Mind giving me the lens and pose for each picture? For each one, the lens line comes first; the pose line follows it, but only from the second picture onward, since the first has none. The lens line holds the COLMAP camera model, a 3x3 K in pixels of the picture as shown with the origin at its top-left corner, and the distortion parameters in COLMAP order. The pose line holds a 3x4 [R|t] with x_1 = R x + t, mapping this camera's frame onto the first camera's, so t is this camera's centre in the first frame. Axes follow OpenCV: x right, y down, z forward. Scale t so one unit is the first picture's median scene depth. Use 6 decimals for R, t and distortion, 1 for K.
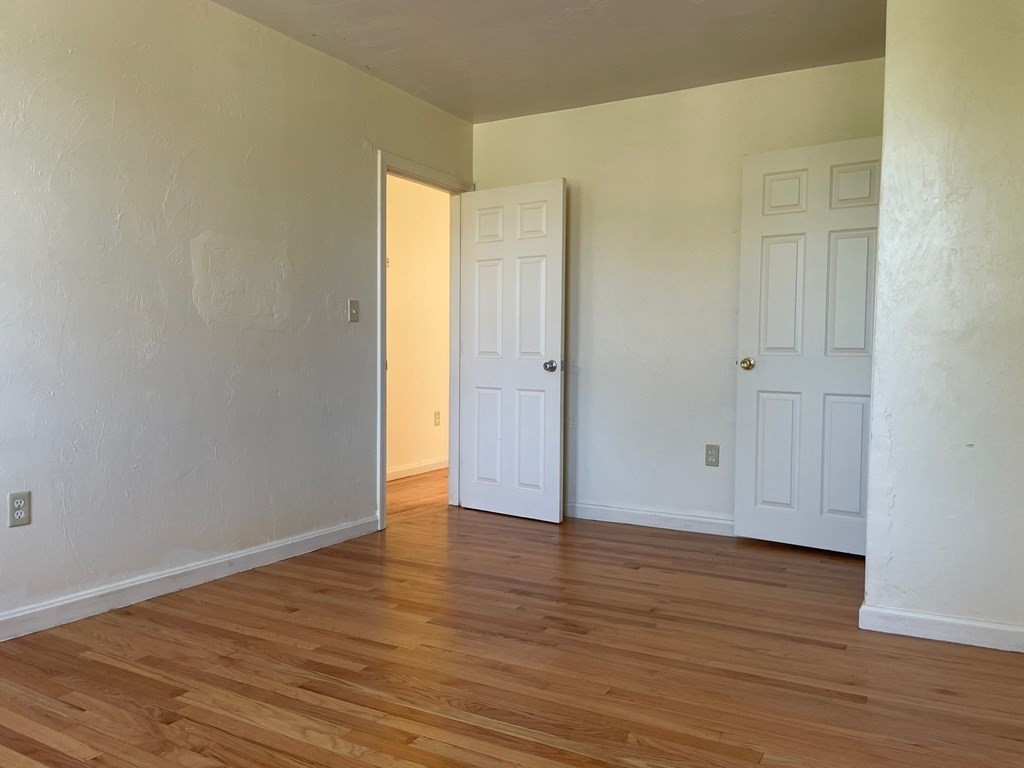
lens RADIAL K [[794.0, 0, 513.1], [0, 794.0, 380.9], [0, 0, 1]] dist [0.078719, -0.117471]
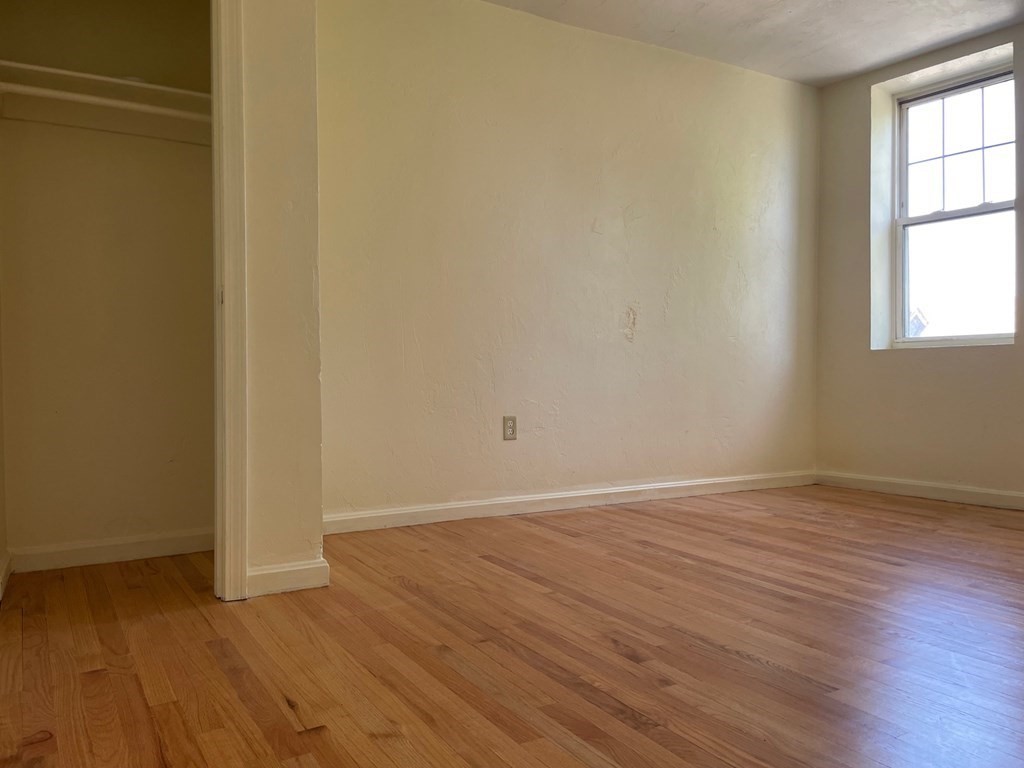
lens RADIAL K [[794.0, 0, 512.4], [0, 794.0, 383.3], [0, 0, 1]] dist [0.078719, -0.117471]
pose [[-0.882301, -0.010796, 0.470562, -0.188524], [0.013564, 0.998738, 0.048348, 0.037089], [-0.470490, 0.049040, -0.881041, 1.768985]]
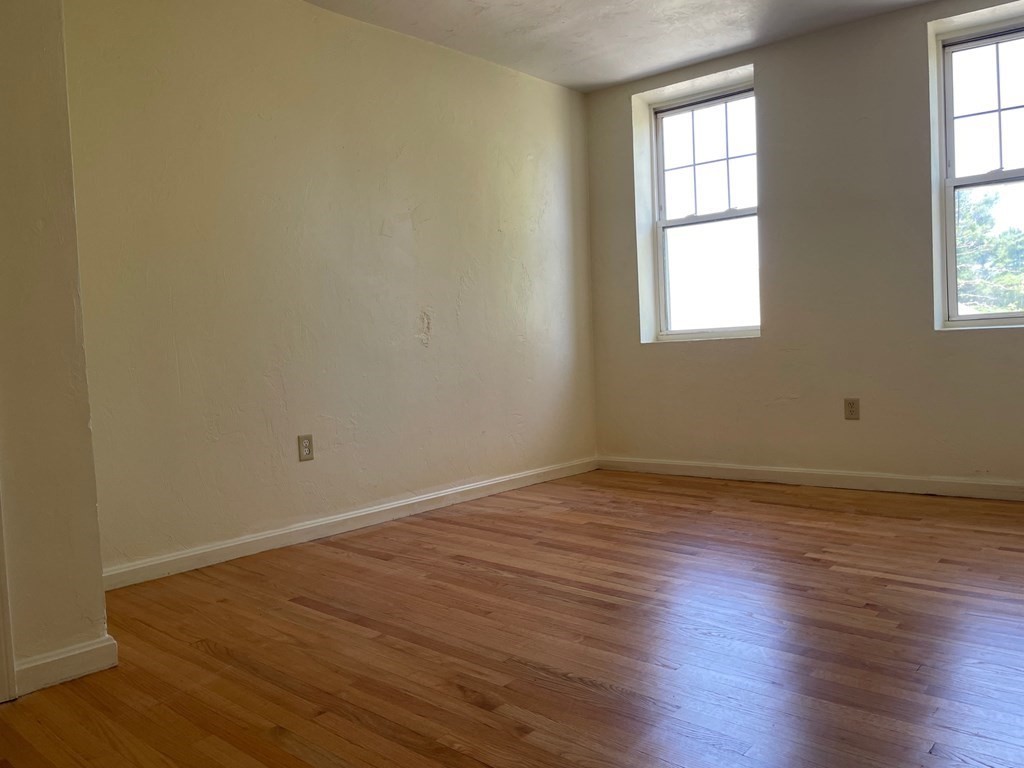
lens RADIAL K [[794.0, 0, 522.7], [0, 794.0, 378.2], [0, 0, 1]] dist [0.078719, -0.117471]
pose [[-0.983361, 0.027941, 0.179499, -0.115139], [0.043316, 0.995664, 0.082316, -0.023483], [-0.176421, 0.088722, -0.980308, 1.754911]]
